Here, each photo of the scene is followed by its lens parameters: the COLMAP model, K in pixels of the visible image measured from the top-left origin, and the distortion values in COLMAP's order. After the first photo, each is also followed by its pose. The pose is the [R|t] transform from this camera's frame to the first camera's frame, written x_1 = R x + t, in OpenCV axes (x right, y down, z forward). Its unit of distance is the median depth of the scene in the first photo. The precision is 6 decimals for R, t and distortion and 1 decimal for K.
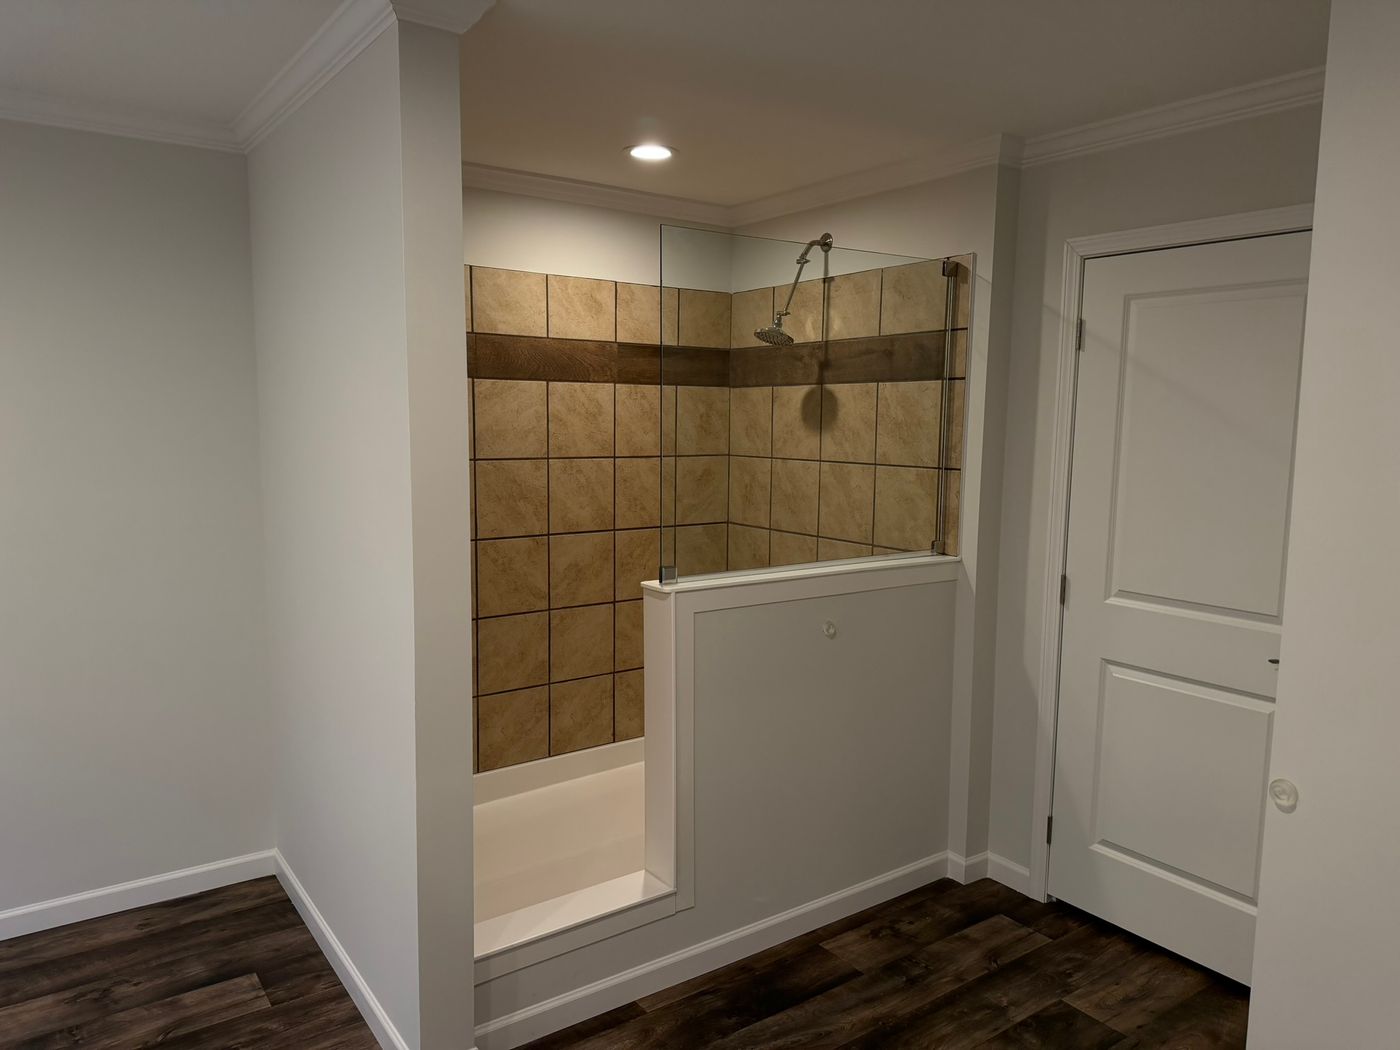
lens RADIAL K [[981.1, 0, 708.4], [0, 981.1, 529.7], [0, 0, 1]] dist [0.081519, -0.007288]
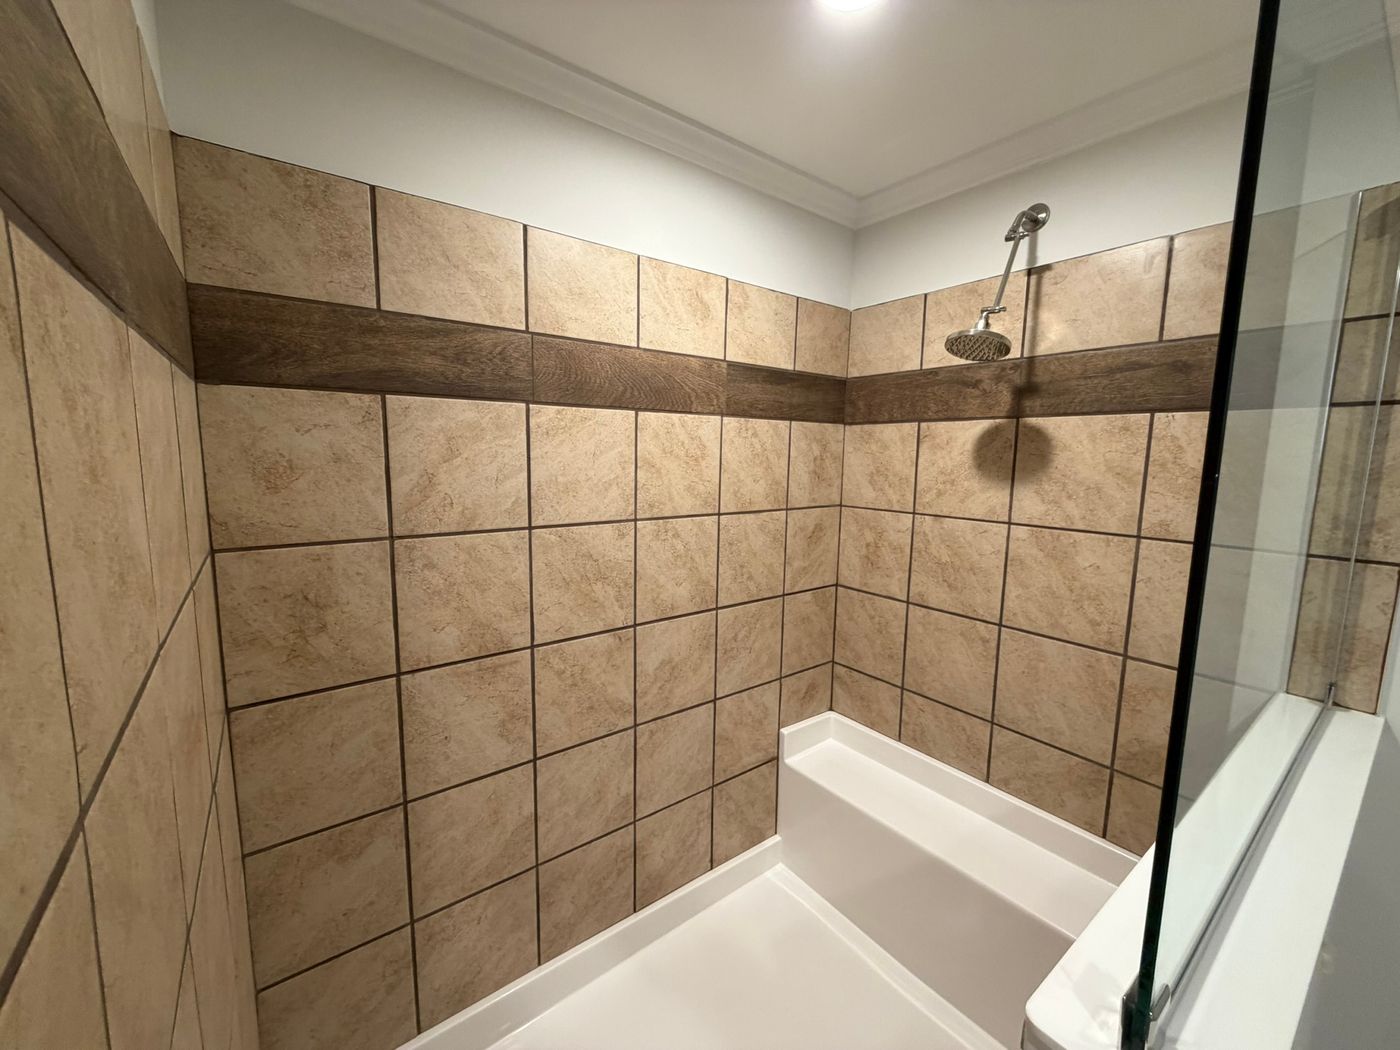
lens RADIAL K [[562.3, 0, 693.1], [0, 562.3, 521.7], [0, 0, 1]] dist [-0.016677, 0.000391]
pose [[0.999865, 0.002353, 0.016260, -0.125674], [-0.002466, 0.999973, 0.006920, -0.072930], [-0.016244, -0.006959, 0.999844, 0.583317]]
